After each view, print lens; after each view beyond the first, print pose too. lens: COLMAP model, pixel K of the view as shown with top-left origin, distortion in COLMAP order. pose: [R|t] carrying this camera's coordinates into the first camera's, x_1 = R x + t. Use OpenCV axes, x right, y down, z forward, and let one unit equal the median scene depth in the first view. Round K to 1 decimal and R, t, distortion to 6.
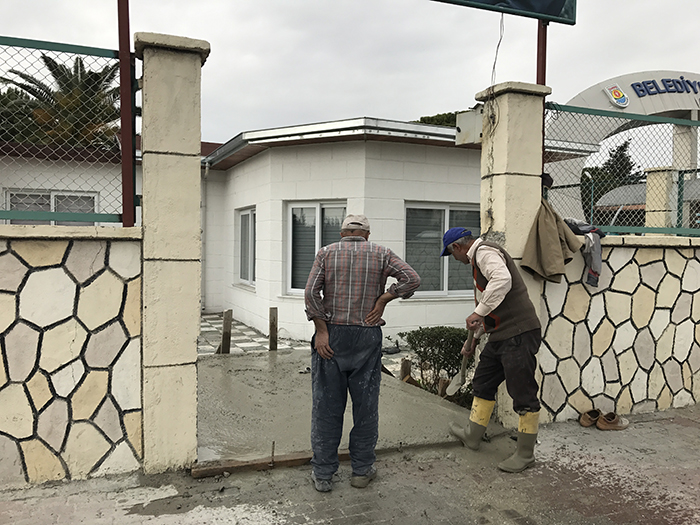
lens RADIAL K [[572.8, 0, 345.7], [0, 572.8, 262.9], [0, 0, 1]] dist [0.022537, -0.000712]
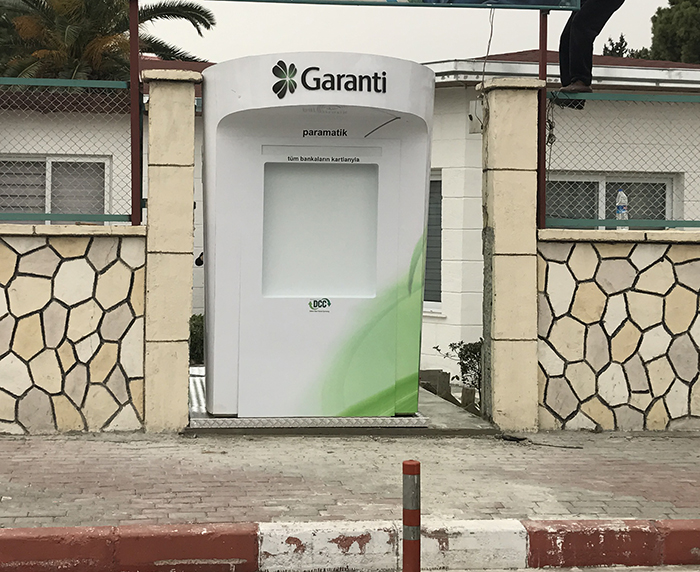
lens RADIAL K [[1307.7, 0, 349.0], [0, 1307.7, 223.1], [0, 0, 1]] dist [0.498662, -3.378724]
pose [[0.978311, -0.001152, -0.207137, 0.640940], [-0.007347, 0.999162, -0.040260, 0.041136], [0.207009, 0.040909, 0.977483, -1.637130]]
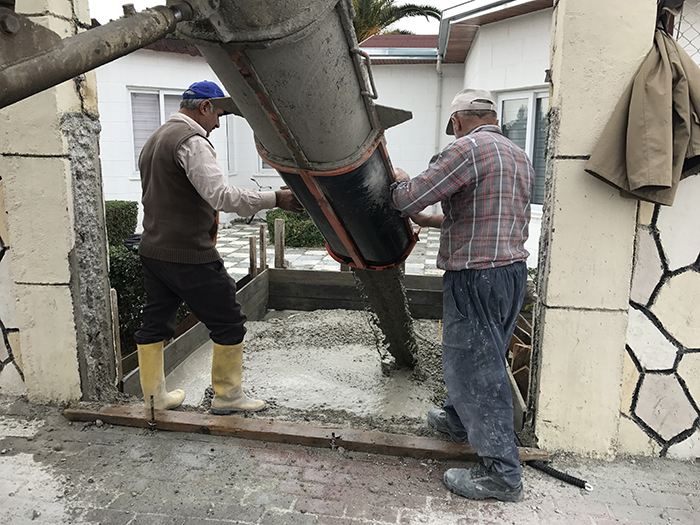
lens RADIAL K [[572.8, 0, 345.7], [0, 572.8, 262.9], [0, 0, 1]] dist [0.022537, -0.000712]
pose [[0.852275, 0.092937, -0.514772, 0.506315], [-0.010882, 0.987028, 0.160181, 0.009056], [0.522981, -0.130916, 0.842230, 0.540339]]
